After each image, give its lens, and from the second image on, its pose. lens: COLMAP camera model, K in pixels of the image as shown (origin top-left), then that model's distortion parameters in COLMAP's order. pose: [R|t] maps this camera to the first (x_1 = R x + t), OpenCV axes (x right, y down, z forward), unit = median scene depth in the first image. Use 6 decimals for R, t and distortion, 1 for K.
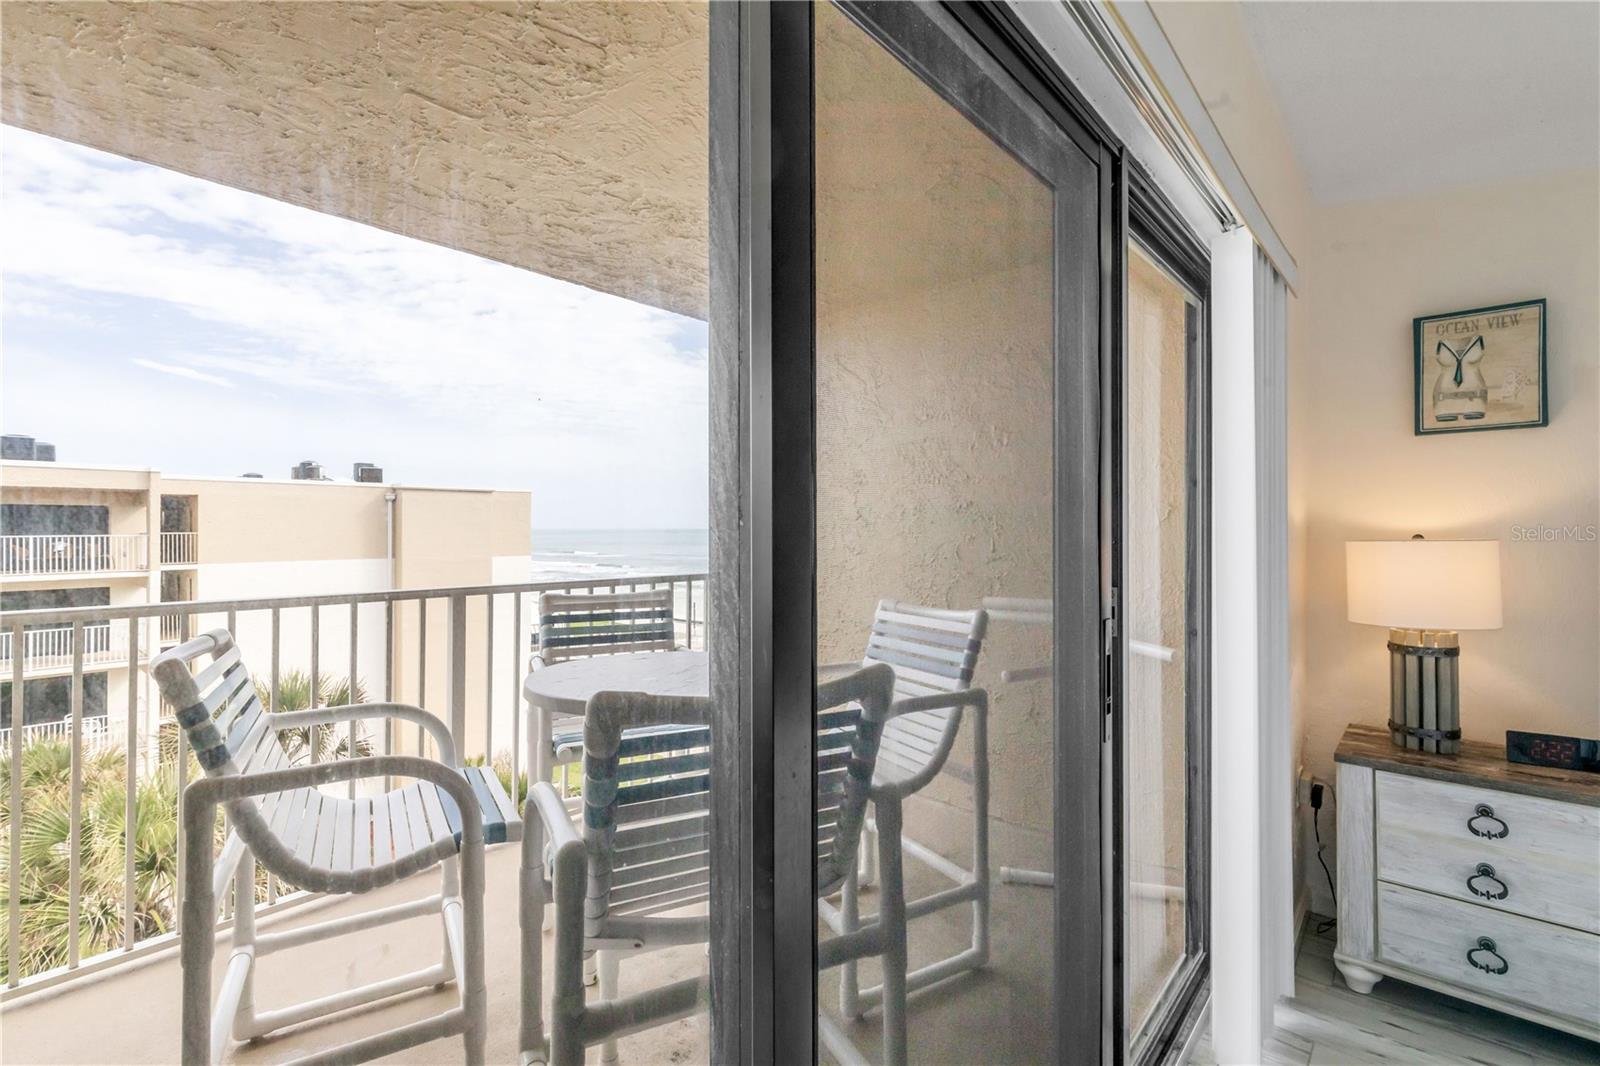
lens RADIAL K [[720.7, 0, 795.0], [0, 720.7, 524.8], [0, 0, 1]] dist [0.005638, -0.000616]
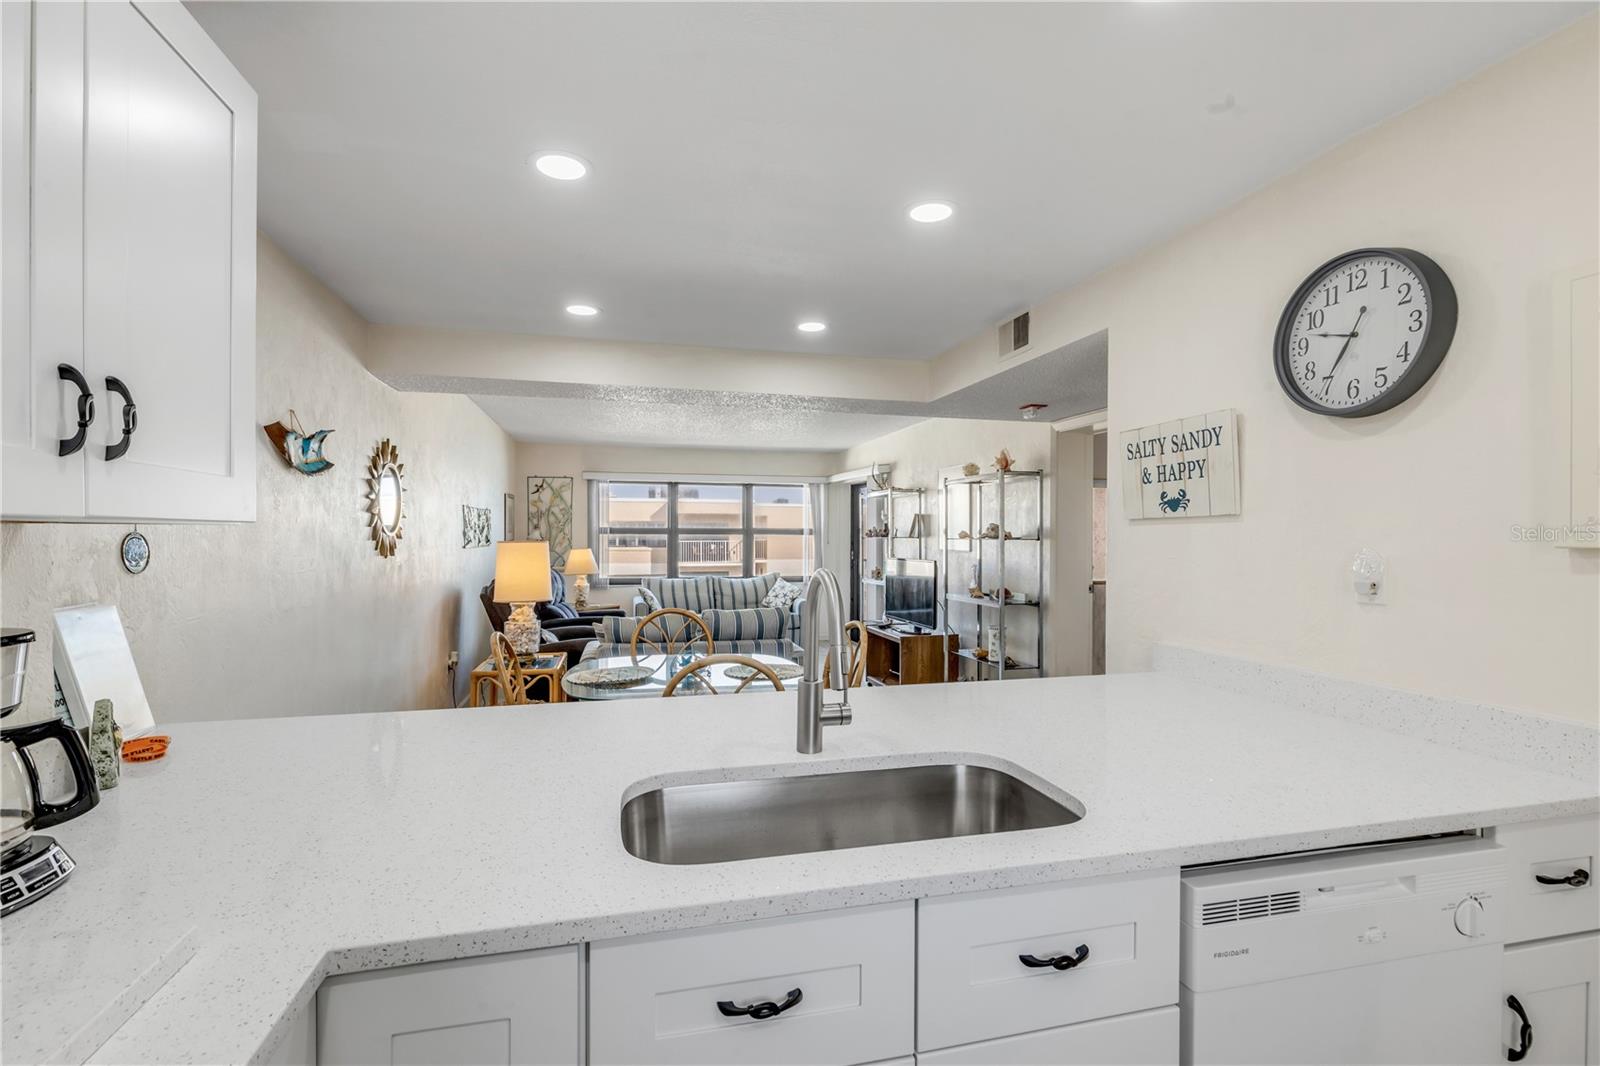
lens RADIAL K [[720.7, 0, 802.5], [0, 720.7, 543.5], [0, 0, 1]] dist [0.005638, -0.000616]
pose [[0.838265, 0.010888, -0.545155, 1.088592], [-0.002950, 0.999877, 0.015434, -0.055764], [0.545255, -0.011329, 0.838193, -3.192199]]
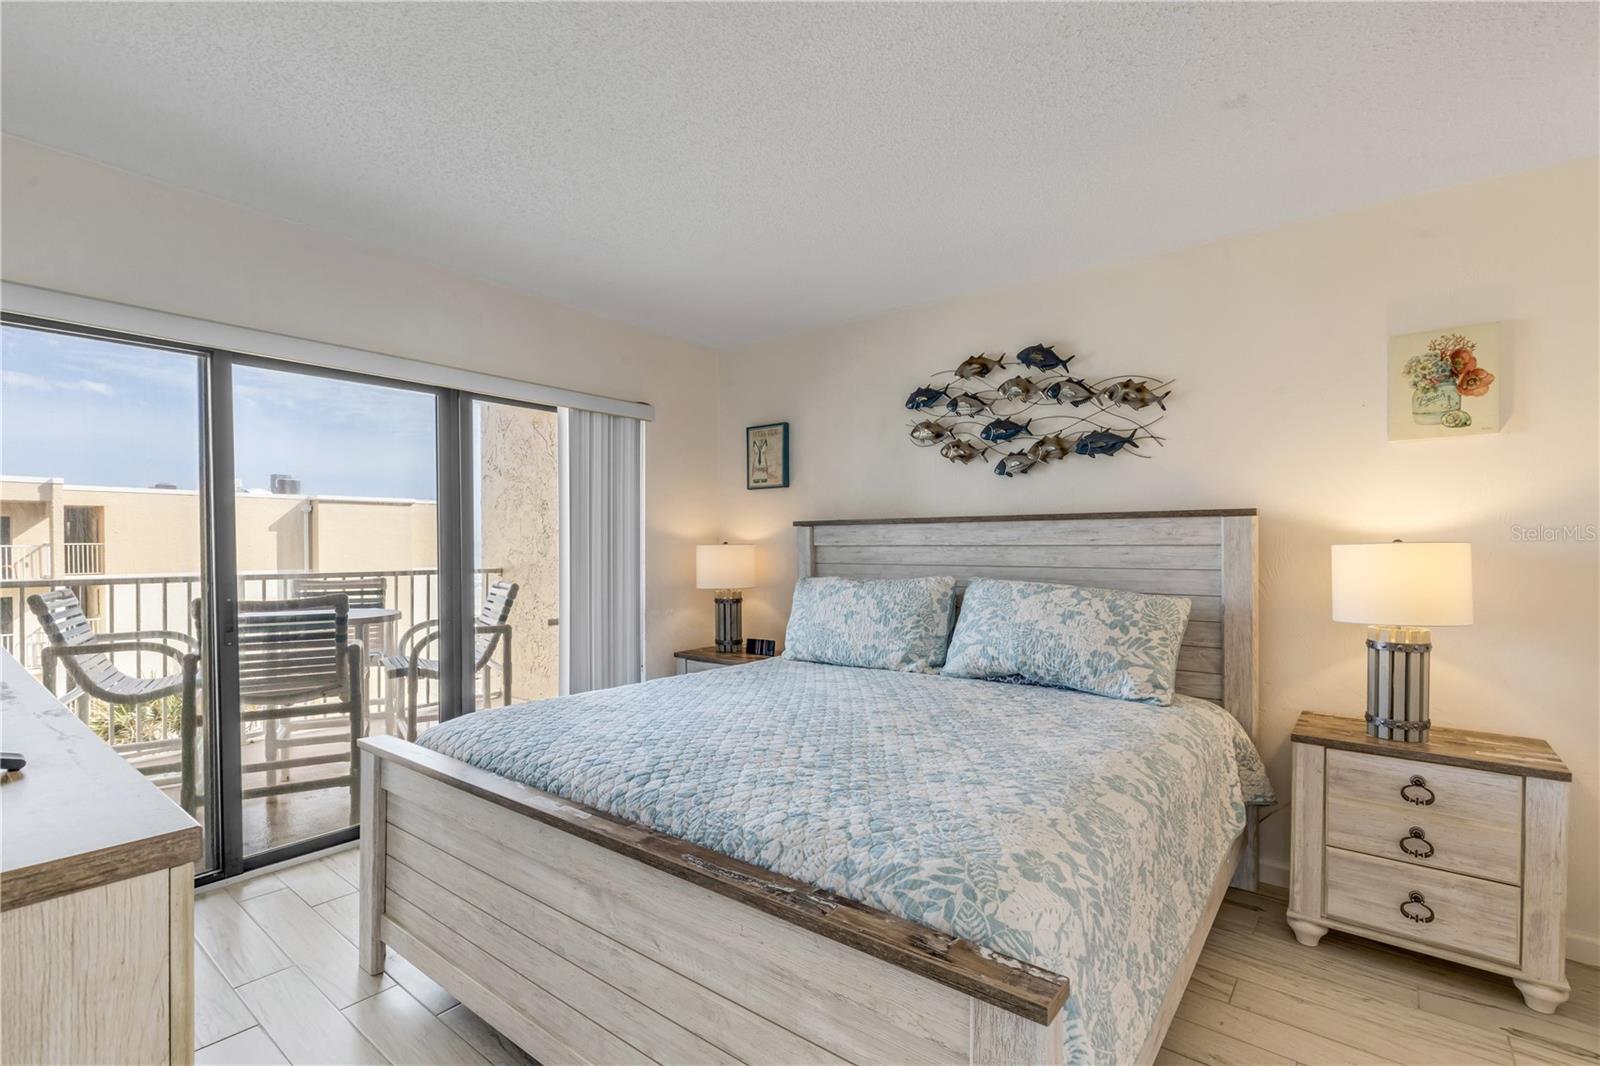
lens RADIAL K [[728.7, 0, 803.5], [0, 728.7, 556.8], [0, 0, 1]] dist [0.001622, -0.001612]
pose [[0.997643, 0.000834, 0.068619, 0.879006], [-0.002655, 0.999647, 0.026450, 0.000881], [-0.068572, -0.026570, 0.997292, -0.912872]]
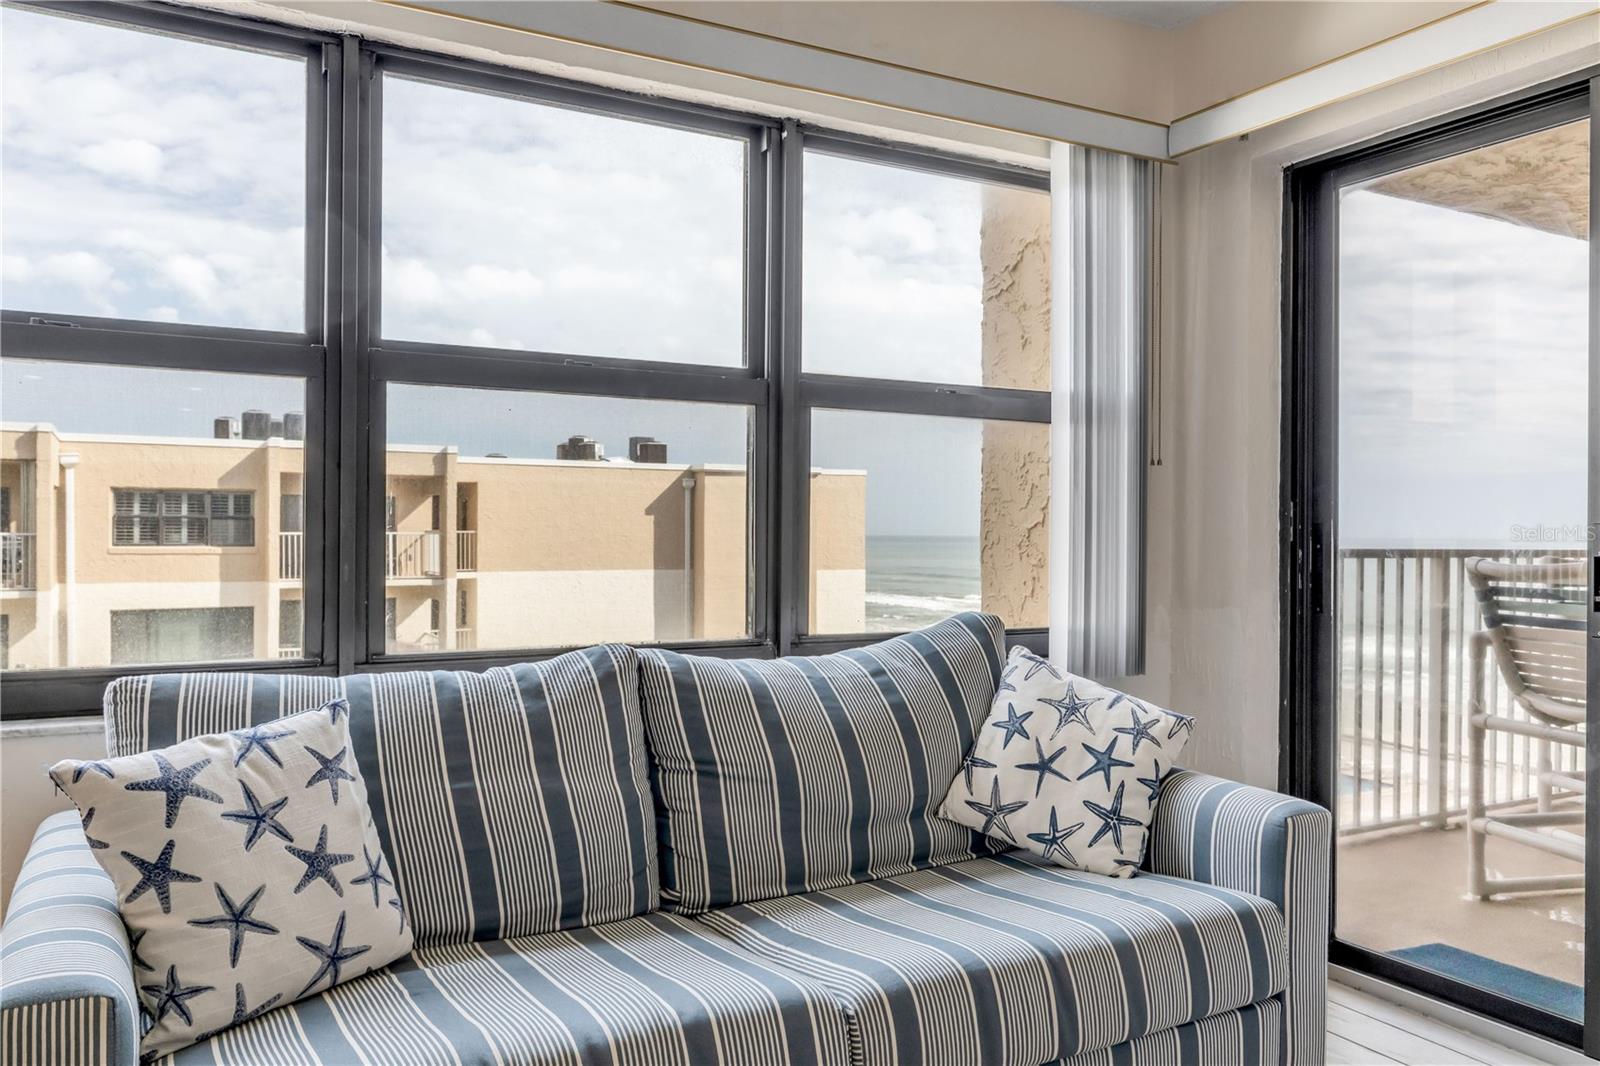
lens RADIAL K [[1196.8, 0, 798.1], [0, 1196.8, 531.0], [0, 0, 1]] dist [-0.000132, 0.002522]
pose [[0.944499, 0.004519, -0.328483, -0.982613], [-0.004197, 0.999990, 0.001688, 0.083845], [0.328487, -0.000216, 0.944509, -1.082675]]
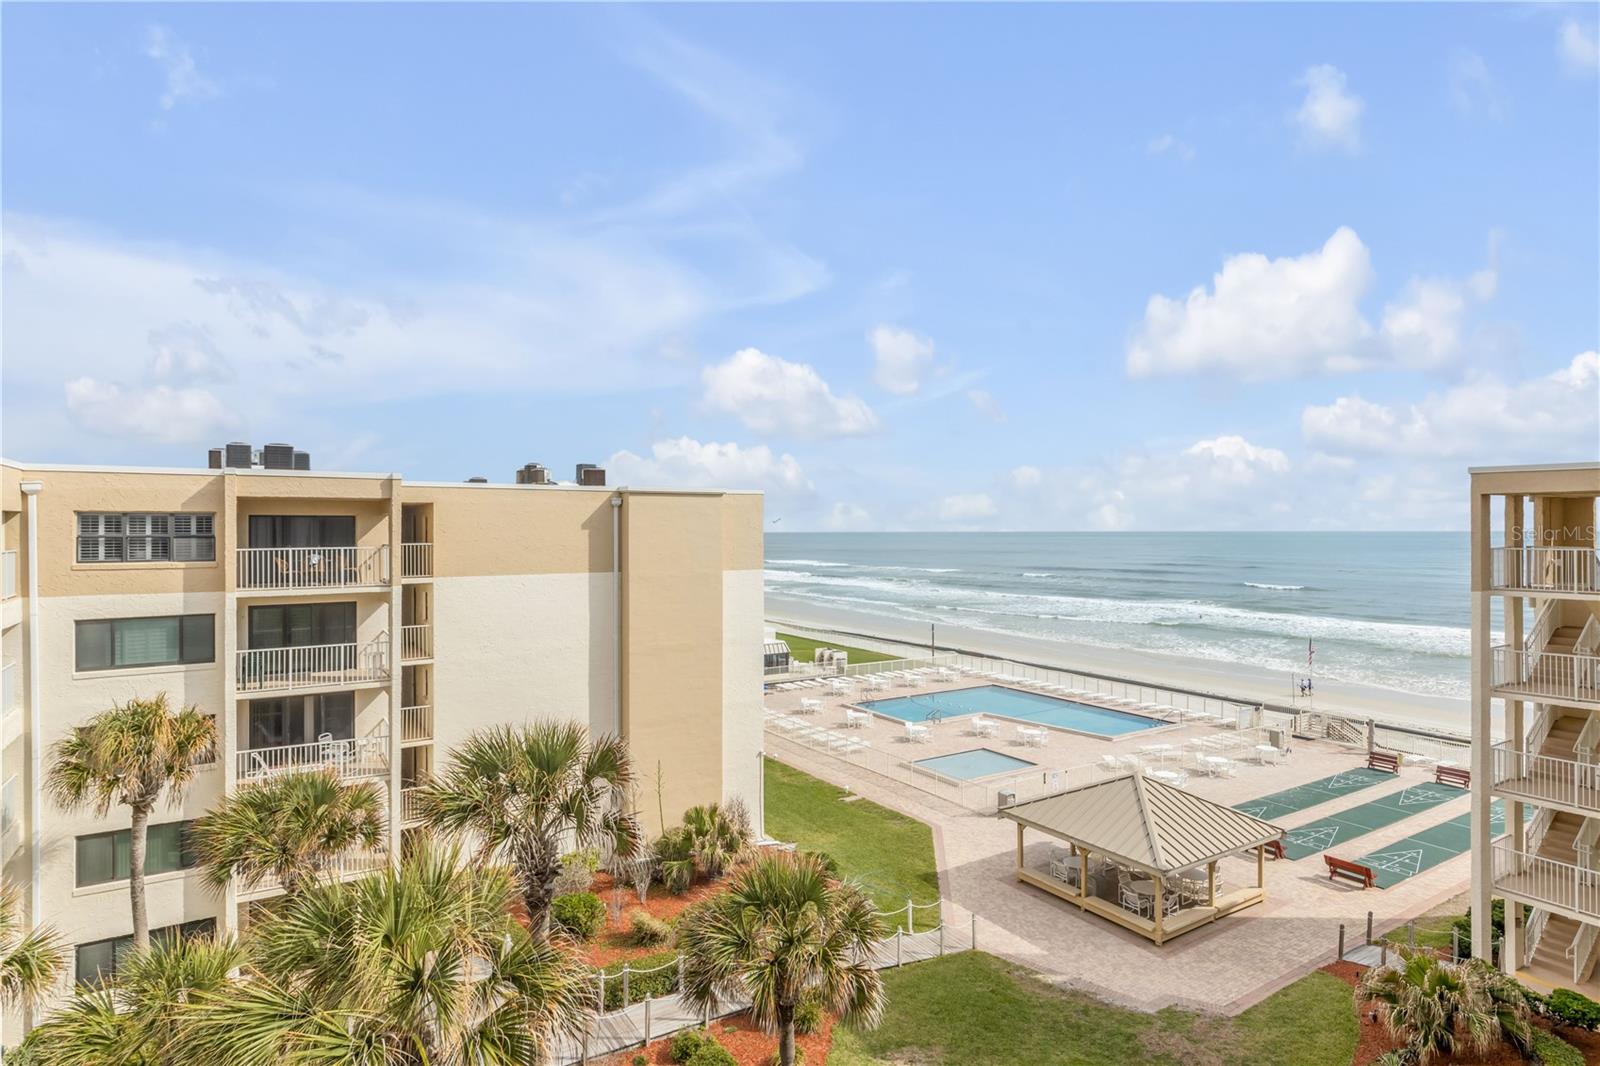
lens RADIAL K [[859.6, 0, 799.3], [0, 859.6, 528.6], [0, 0, 1]] dist [0.005760, -0.001092]
pose [[0.962006, -0.002823, -0.273014, -0.868843], [0.003086, 0.999995, 0.000536, -0.084401], [0.273011, -0.001359, 0.962010, 0.800803]]
